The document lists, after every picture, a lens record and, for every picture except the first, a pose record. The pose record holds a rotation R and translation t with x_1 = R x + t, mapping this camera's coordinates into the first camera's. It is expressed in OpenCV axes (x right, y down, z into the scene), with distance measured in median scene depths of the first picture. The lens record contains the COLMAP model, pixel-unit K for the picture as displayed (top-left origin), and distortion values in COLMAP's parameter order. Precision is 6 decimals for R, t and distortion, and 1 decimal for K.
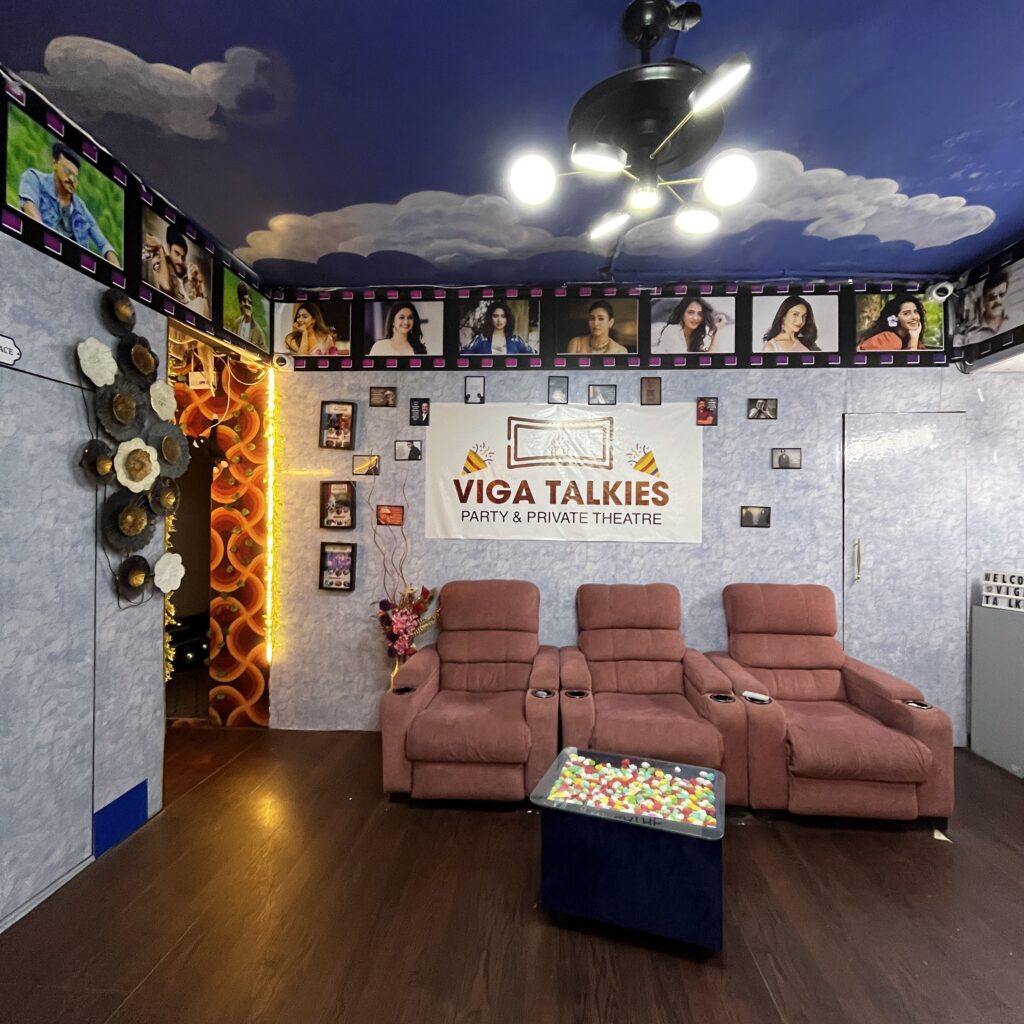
lens RADIAL K [[554.5, 0, 513.0], [0, 554.5, 510.4], [0, 0, 1]] dist [-0.001961, -0.000039]
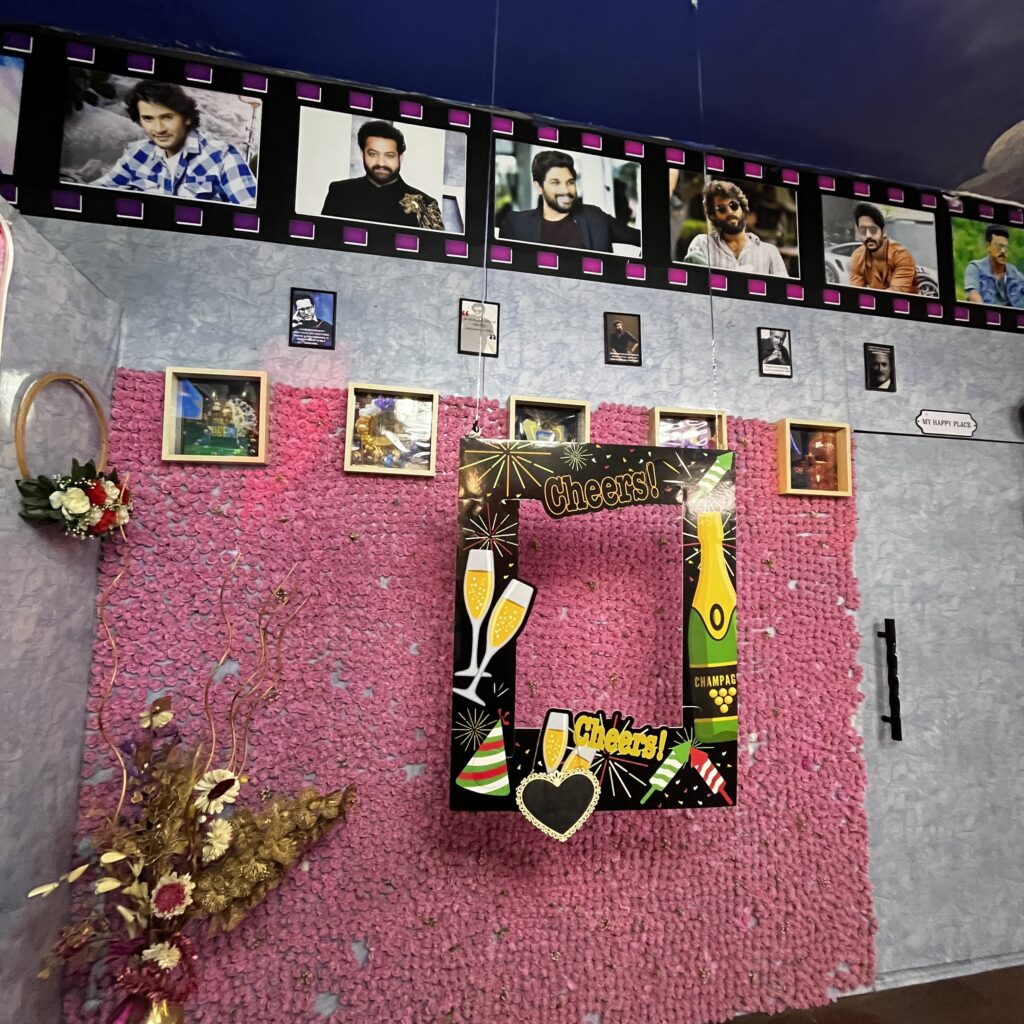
lens RADIAL K [[554.5, 0, 512.6], [0, 554.5, 511.0], [0, 0, 1]] dist [-0.001961, -0.000039]
pose [[0.272515, -0.086394, -0.958265, -0.051059], [-0.000455, 0.995949, -0.089921, -0.005338], [0.962152, 0.024941, 0.271371, -0.111727]]
